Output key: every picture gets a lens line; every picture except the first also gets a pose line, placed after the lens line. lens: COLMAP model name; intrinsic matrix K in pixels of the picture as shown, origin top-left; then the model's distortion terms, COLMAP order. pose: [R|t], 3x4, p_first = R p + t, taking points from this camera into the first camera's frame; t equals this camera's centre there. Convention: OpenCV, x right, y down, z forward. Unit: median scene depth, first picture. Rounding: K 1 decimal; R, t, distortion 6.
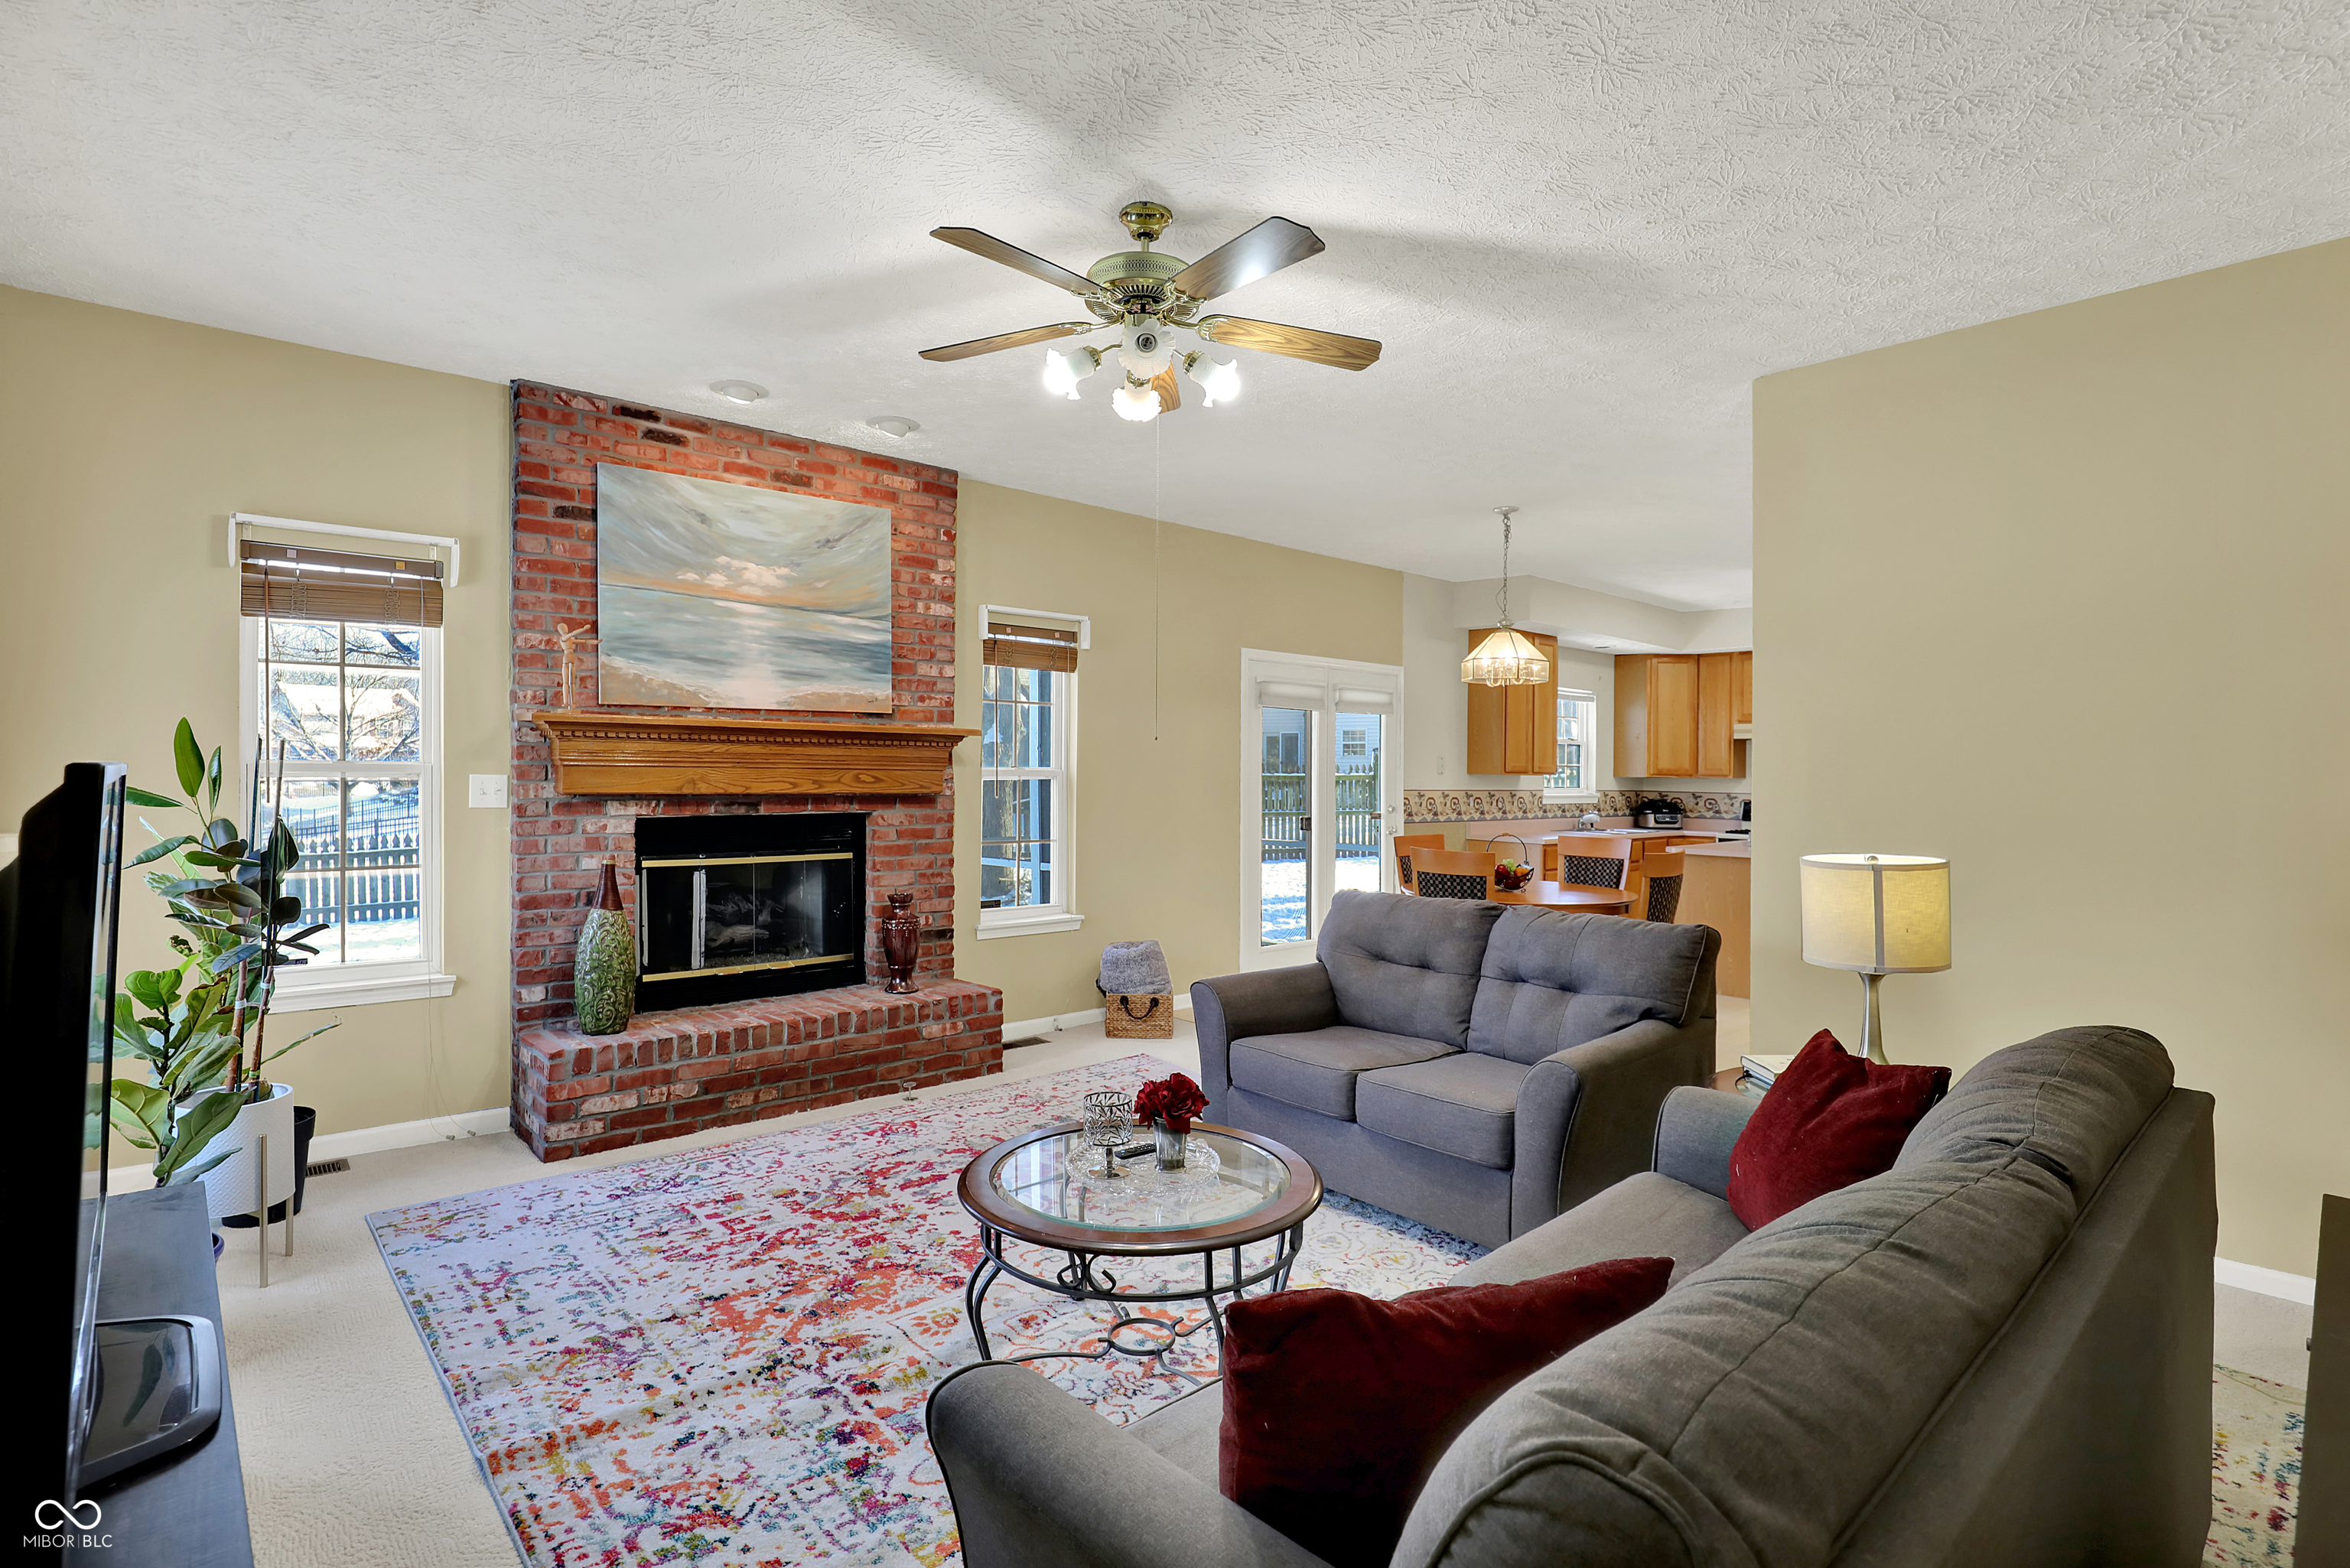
lens RADIAL K [[1115.1, 0, 1174.2], [0, 1115.1, 800.9], [0, 0, 1]] dist [0.000479, -0.000131]
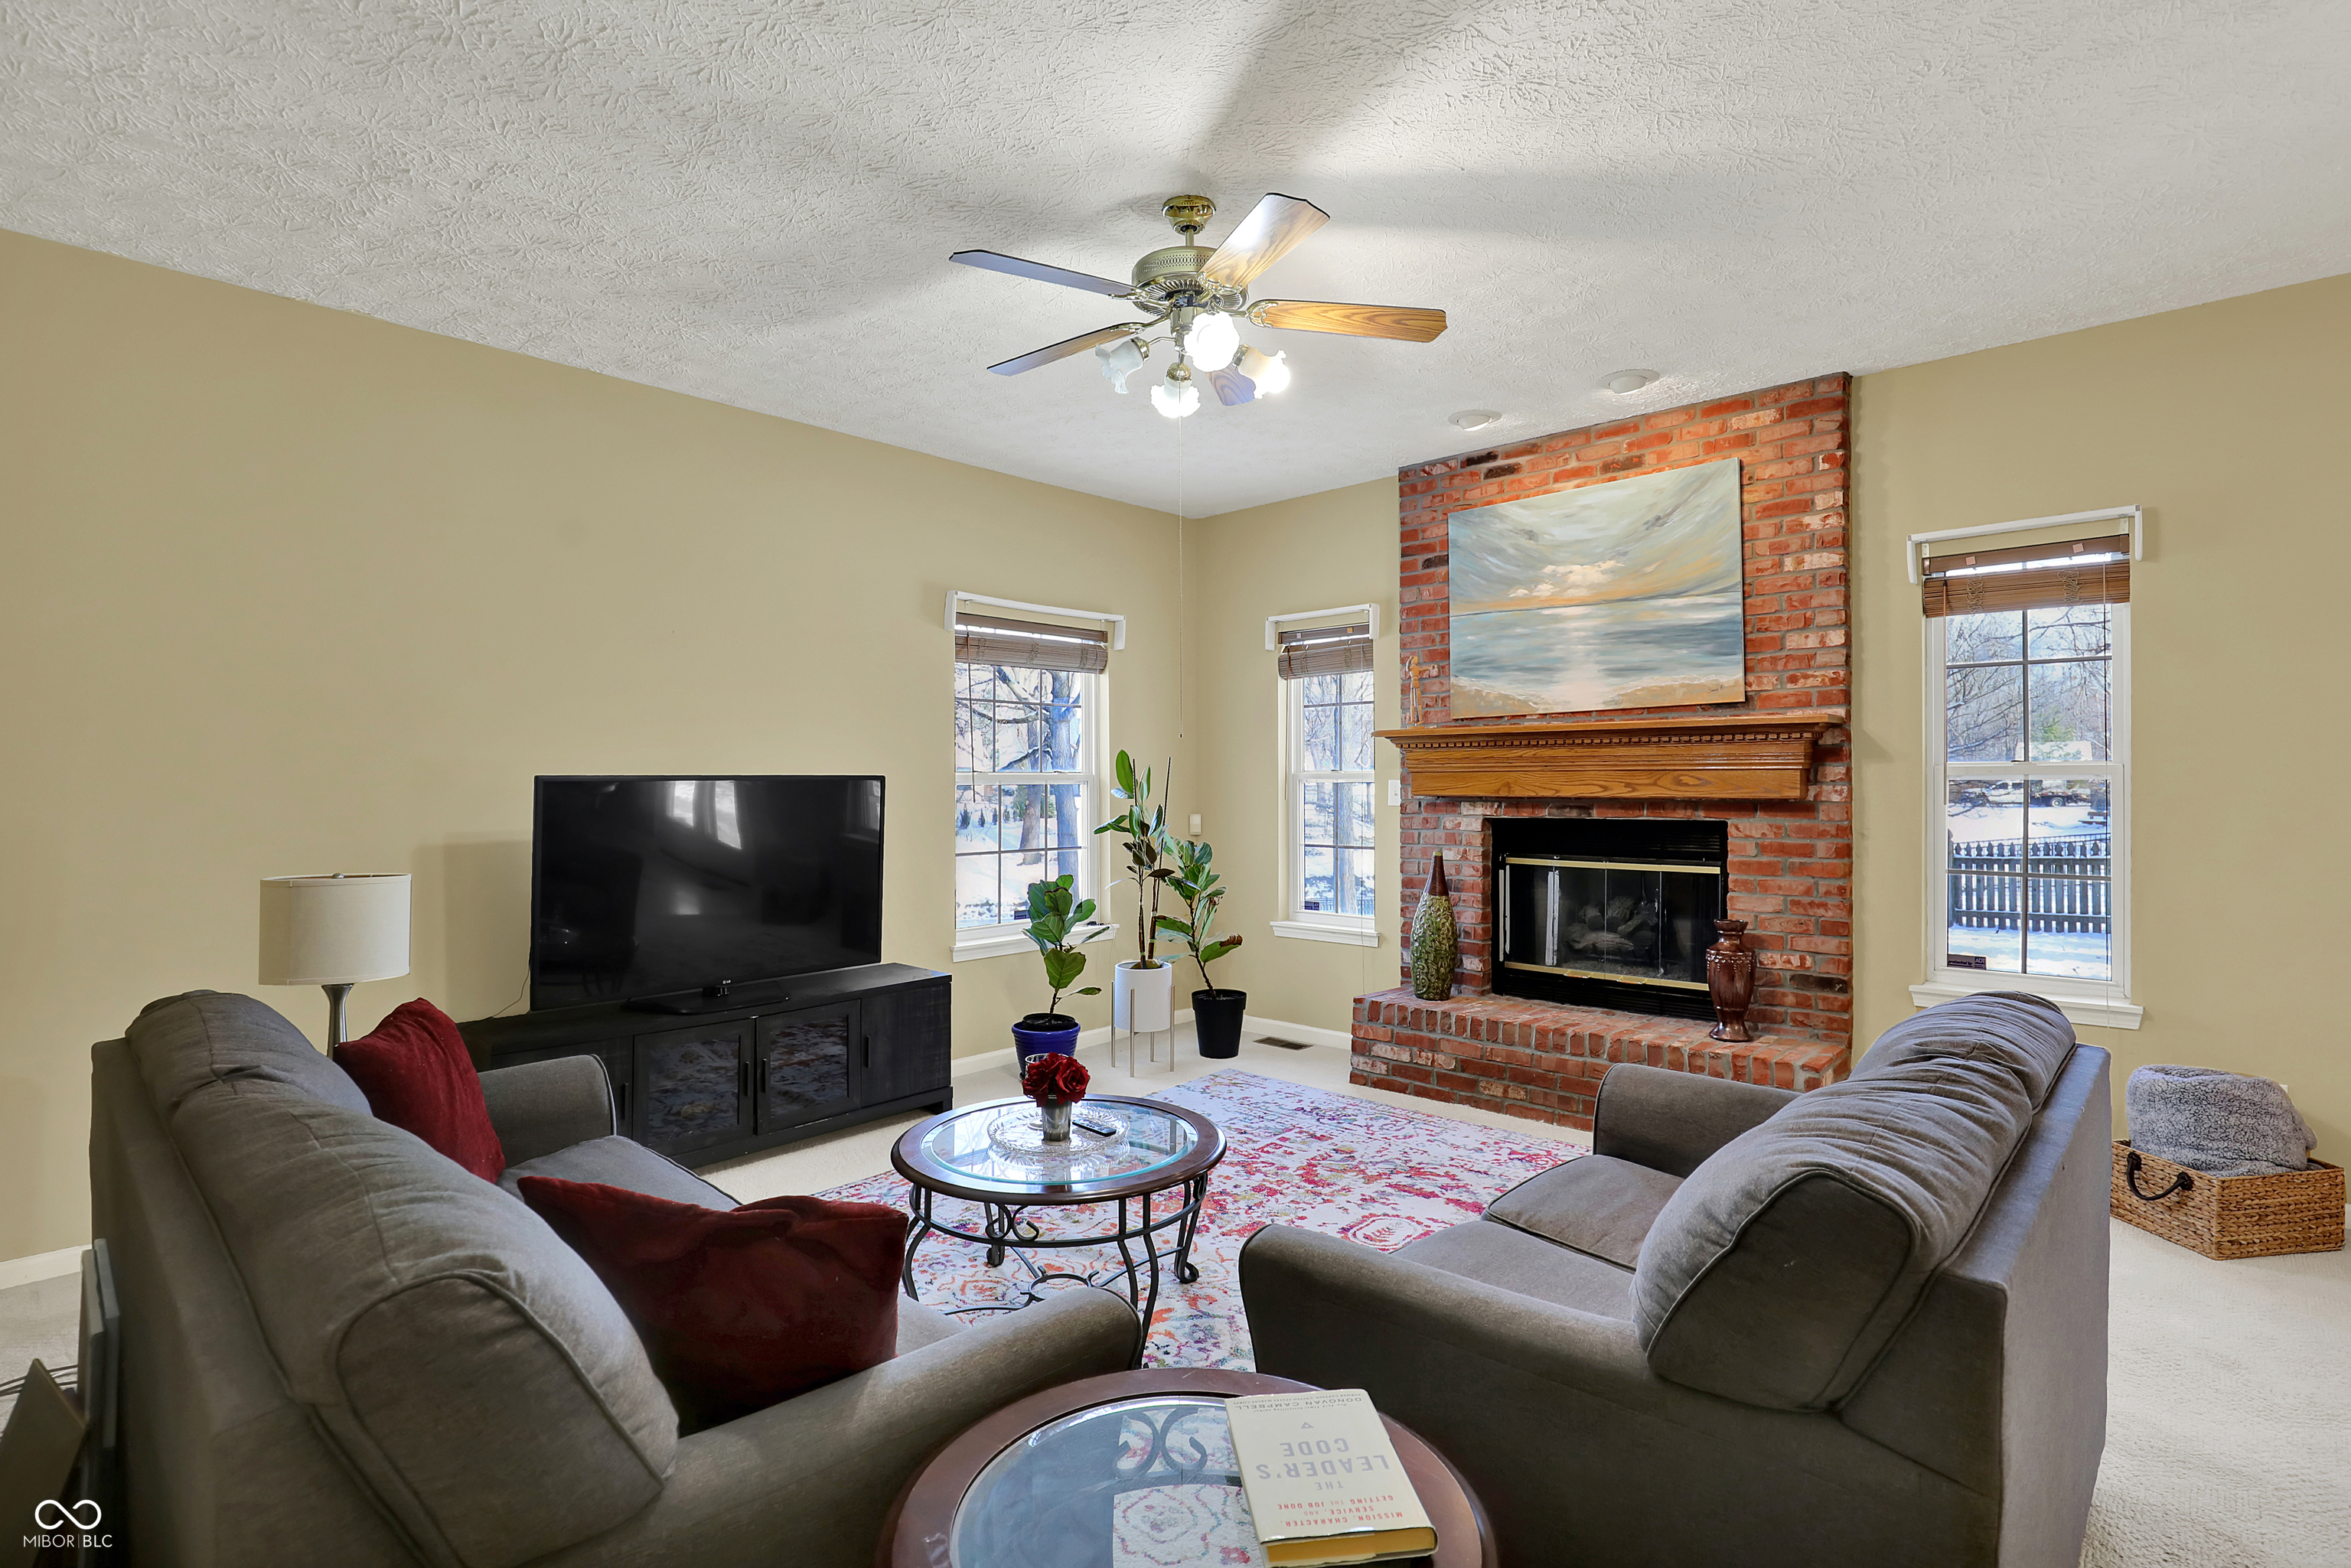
lens RADIAL K [[1175.8, 0, 1175.5], [0, 1175.8, 784.0], [0, 0, 1]] dist [-0.002467, -0.000256]
pose [[0.095912, -0.003320, -0.995384, 0.640258], [-0.013622, 0.999896, -0.004647, -0.008471], [0.995297, 0.014004, 0.095856, 0.556319]]
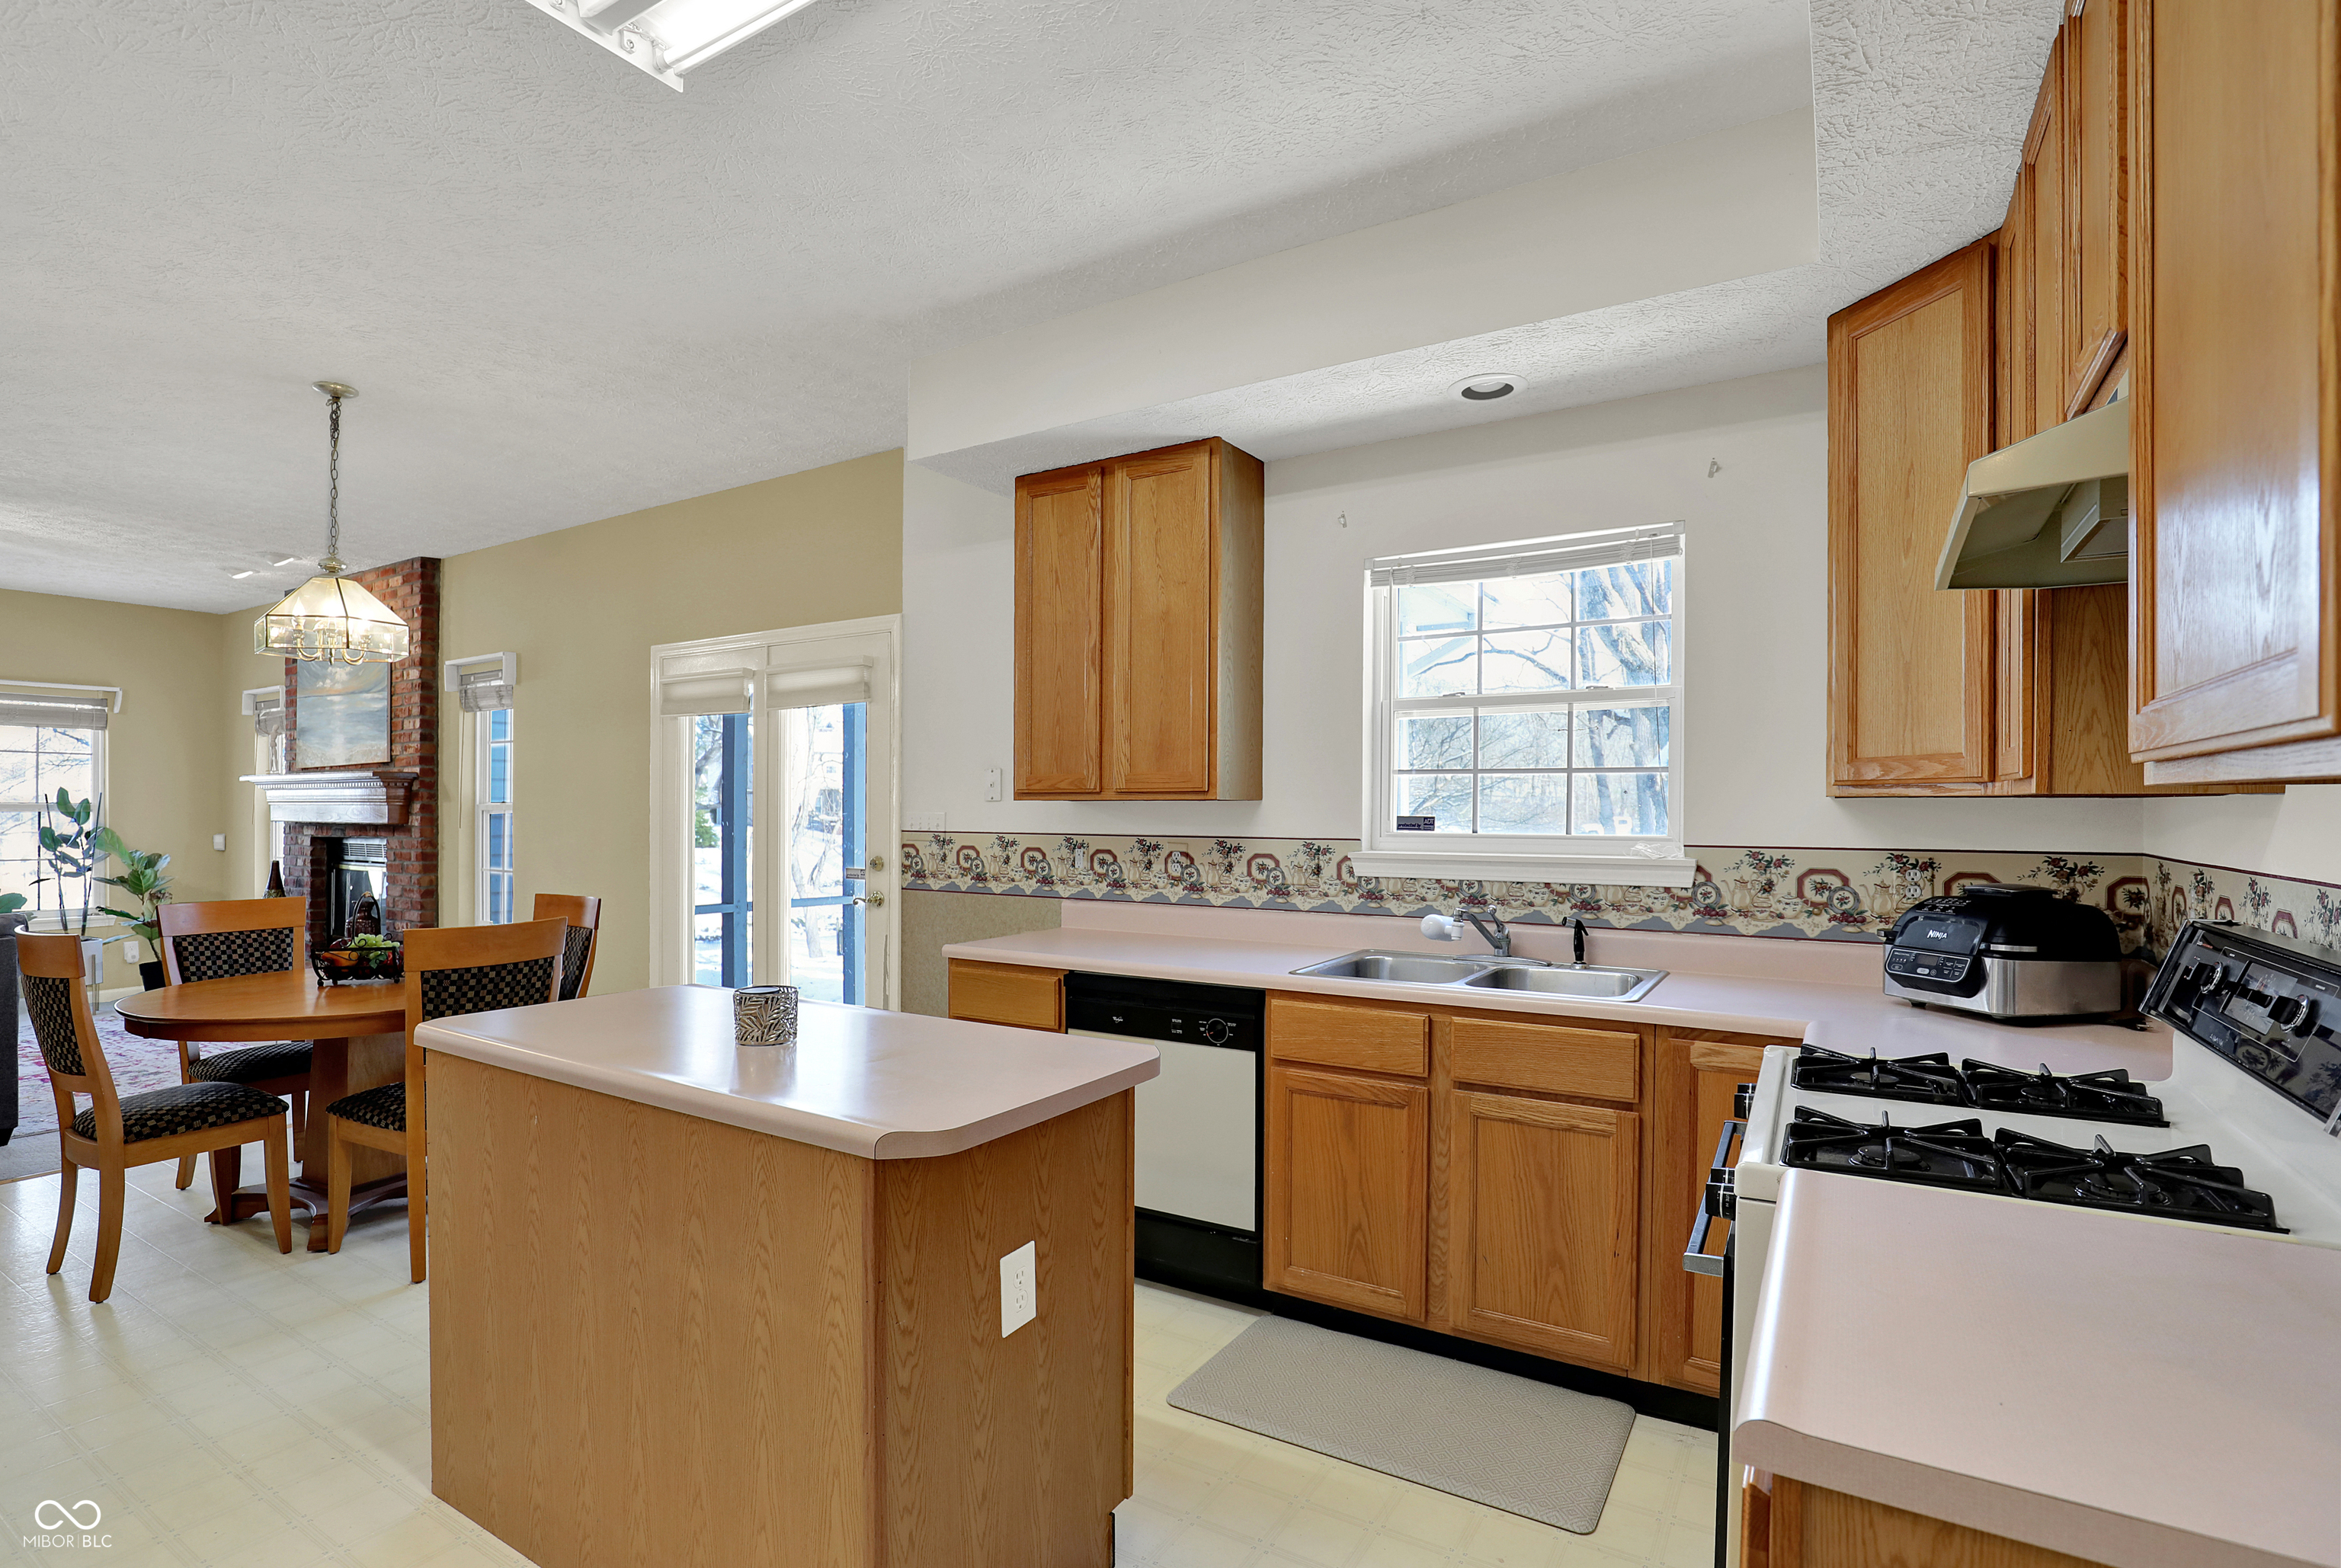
lens RADIAL K [[1098.4, 0, 1170.0], [0, 1098.4, 815.4], [0, 0, 1]] dist [-0.000833, -0.000080]
pose [[0.272768, 0.001162, -0.962079, 1.362476], [-0.017516, 0.999840, -0.003759, -0.030380], [0.961920, 0.017877, 0.272745, 1.707390]]
